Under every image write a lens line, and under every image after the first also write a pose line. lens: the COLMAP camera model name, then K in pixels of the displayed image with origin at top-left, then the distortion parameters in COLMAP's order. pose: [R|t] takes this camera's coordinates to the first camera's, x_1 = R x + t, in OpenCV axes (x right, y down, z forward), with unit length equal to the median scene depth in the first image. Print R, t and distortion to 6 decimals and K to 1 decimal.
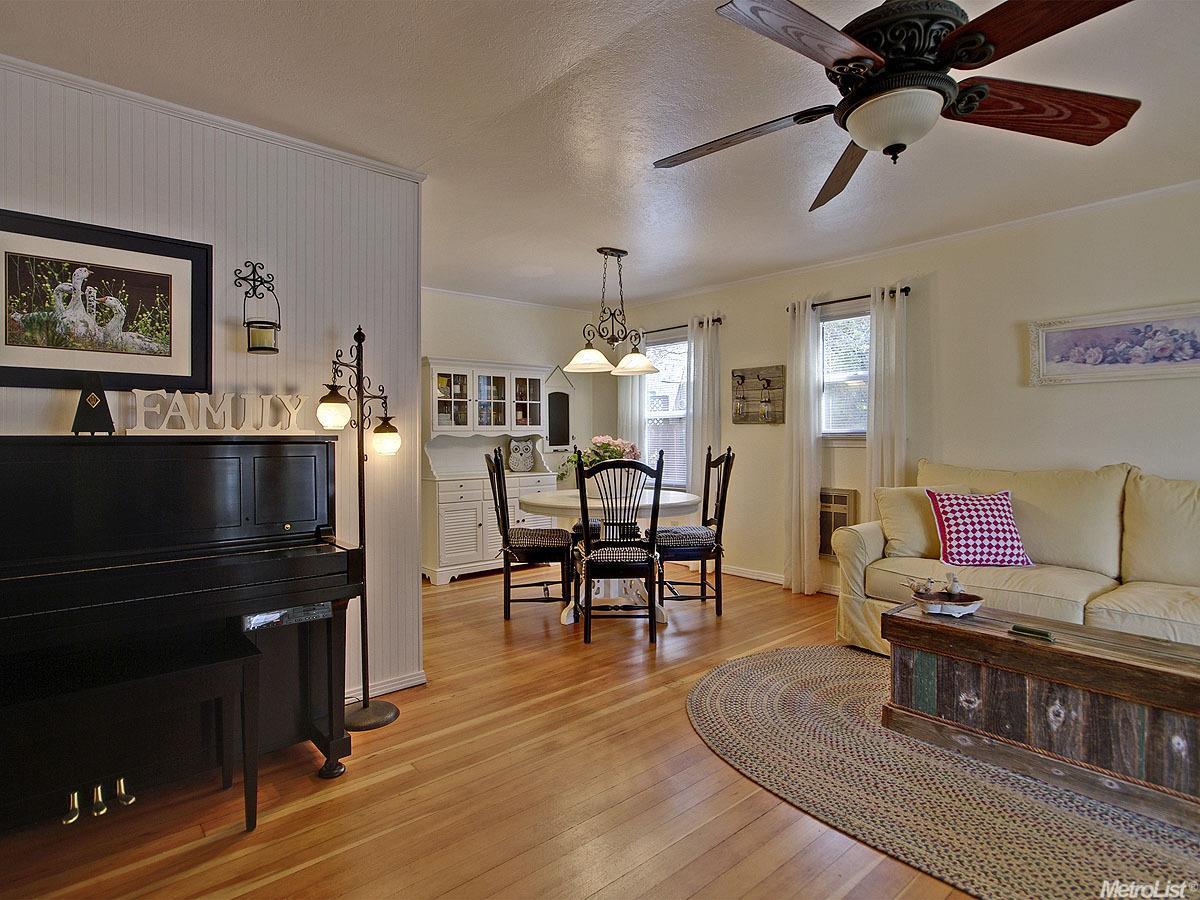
lens RADIAL K [[653.0, 0, 574.4], [0, 653.0, 434.7], [0, 0, 1]] dist [-0.000334, 0.000983]
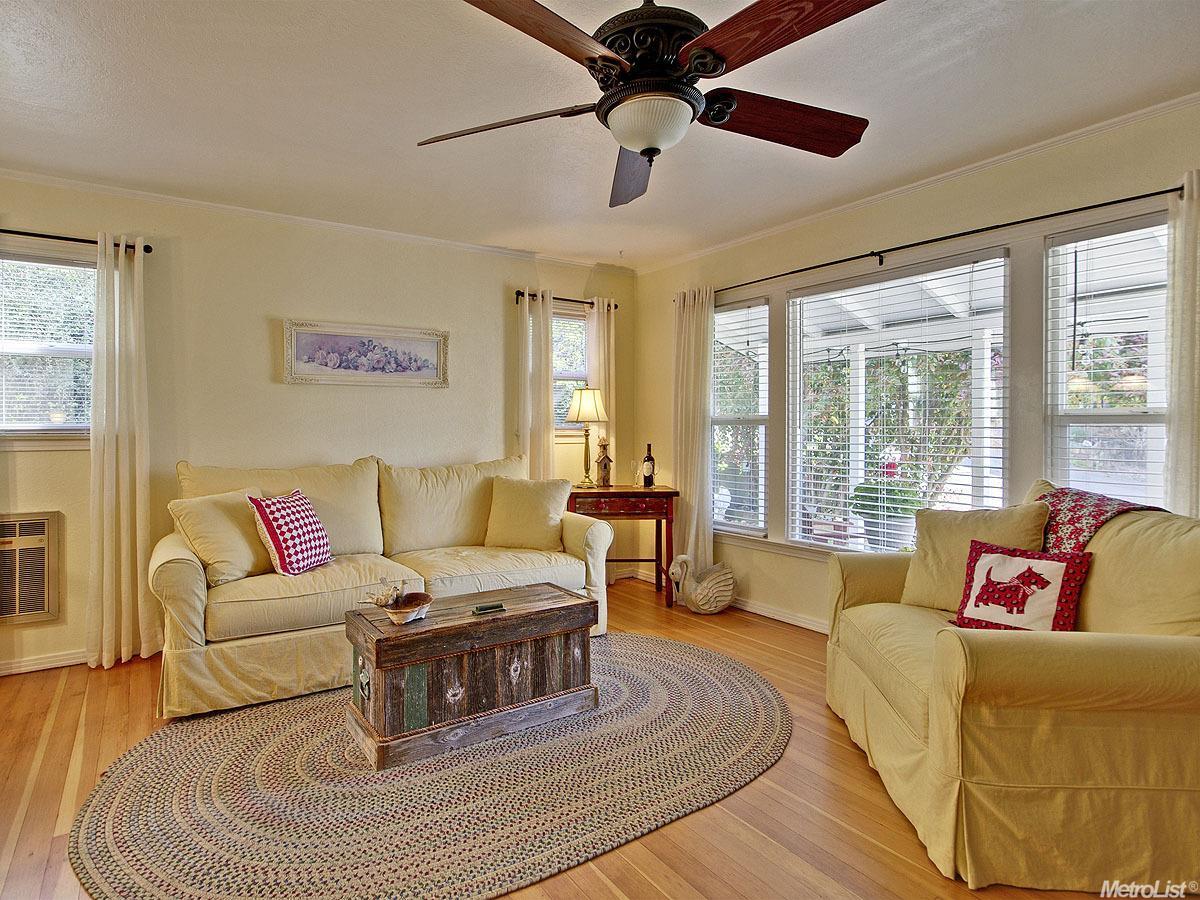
lens RADIAL K [[653.0, 0, 574.4], [0, 653.0, 434.7], [0, 0, 1]] dist [-0.000334, 0.000983]
pose [[0.118510, -0.005010, 0.992940, -0.276347], [0.001220, 0.999987, 0.004900, 0.000113], [-0.992952, 0.000631, 0.118514, 0.508905]]
